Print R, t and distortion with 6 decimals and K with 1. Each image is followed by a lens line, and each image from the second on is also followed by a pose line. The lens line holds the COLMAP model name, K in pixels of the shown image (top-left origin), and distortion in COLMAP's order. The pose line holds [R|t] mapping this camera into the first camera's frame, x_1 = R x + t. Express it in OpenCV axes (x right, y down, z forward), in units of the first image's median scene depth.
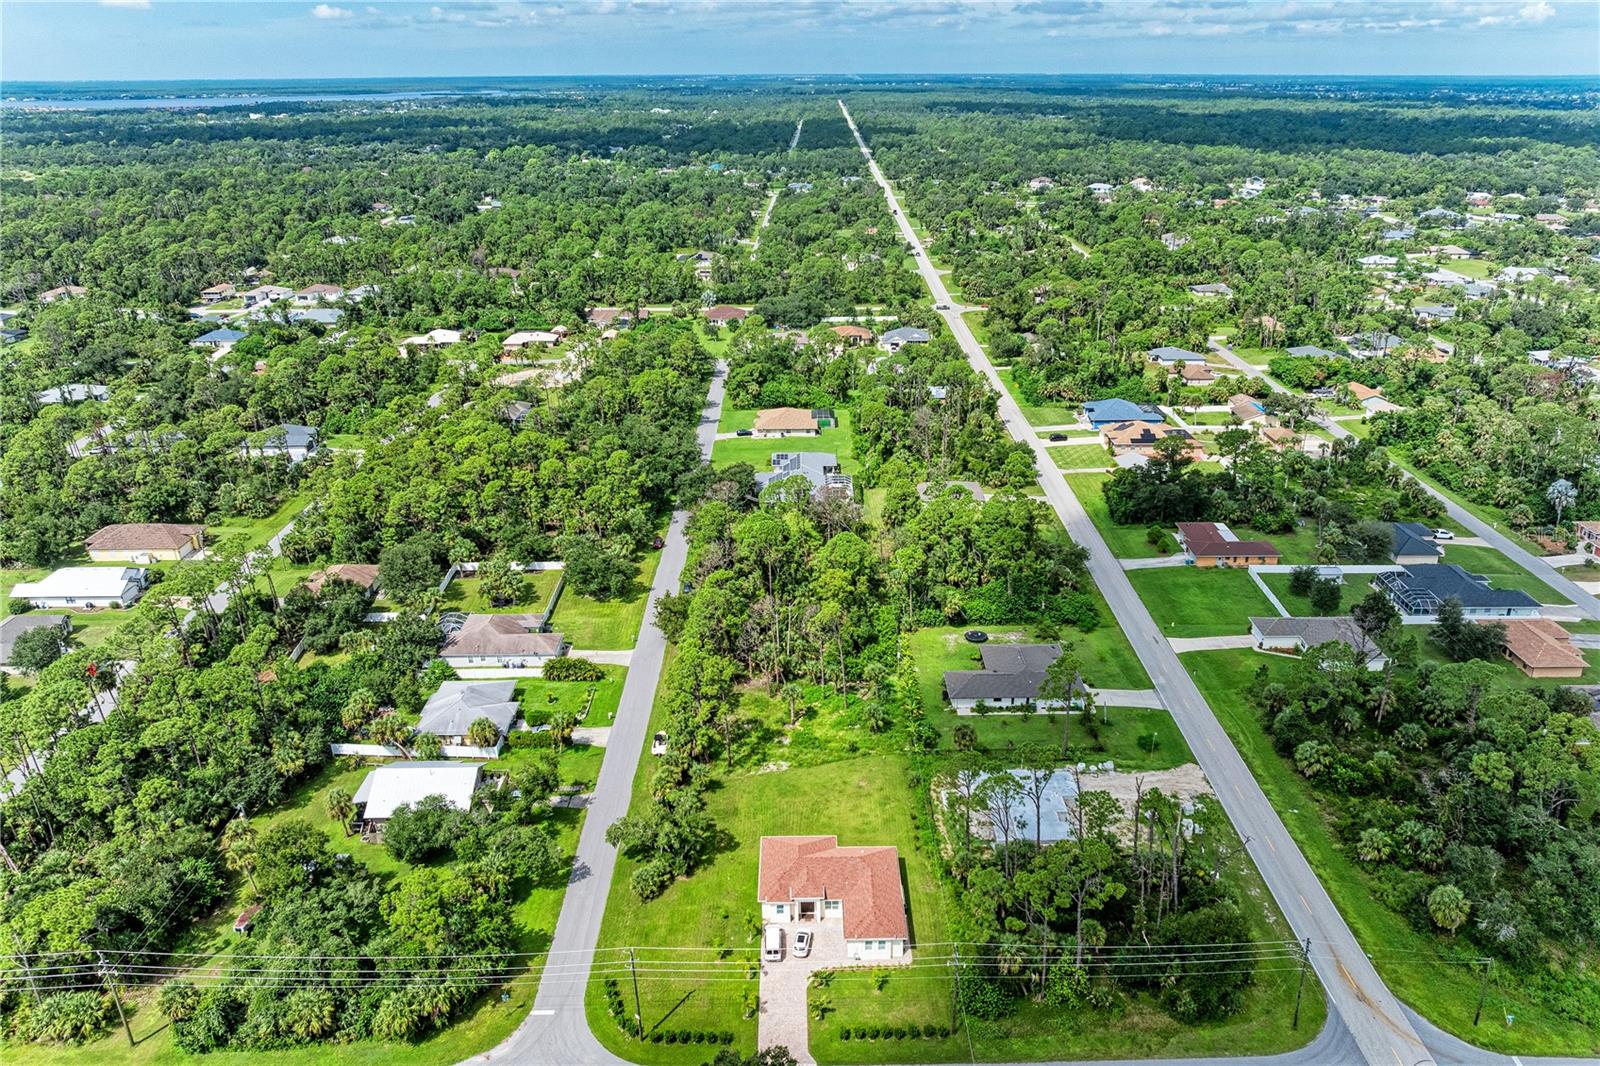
lens RADIAL K [[1130.8, 0, 800.0], [0, 1130.8, 533.0], [0, 0, 1]] dist [-0.037366, -0.000802]
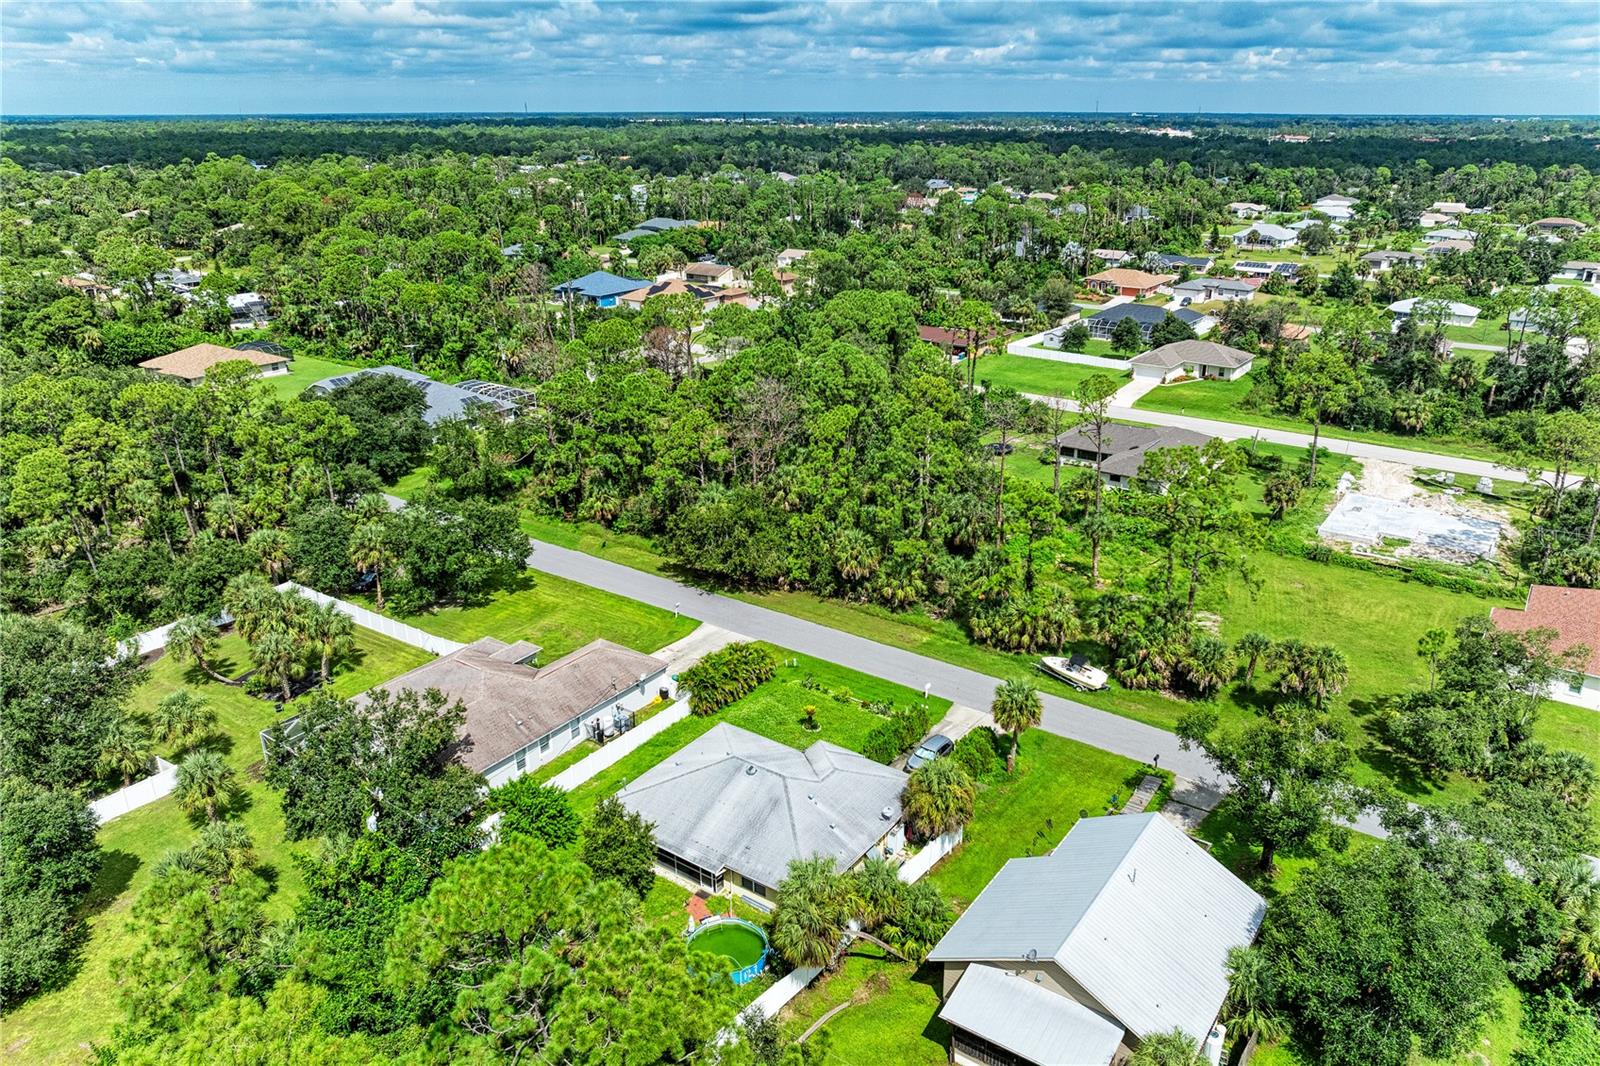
lens RADIAL K [[1130.8, 0, 800.0], [0, 1130.8, 533.0], [0, 0, 1]] dist [-0.037366, -0.000802]
pose [[0.582499, -0.278829, 0.763512, -0.418057], [0.310443, 0.944431, 0.108056, 0.022919], [-0.751213, 0.174084, 0.636690, 0.554882]]
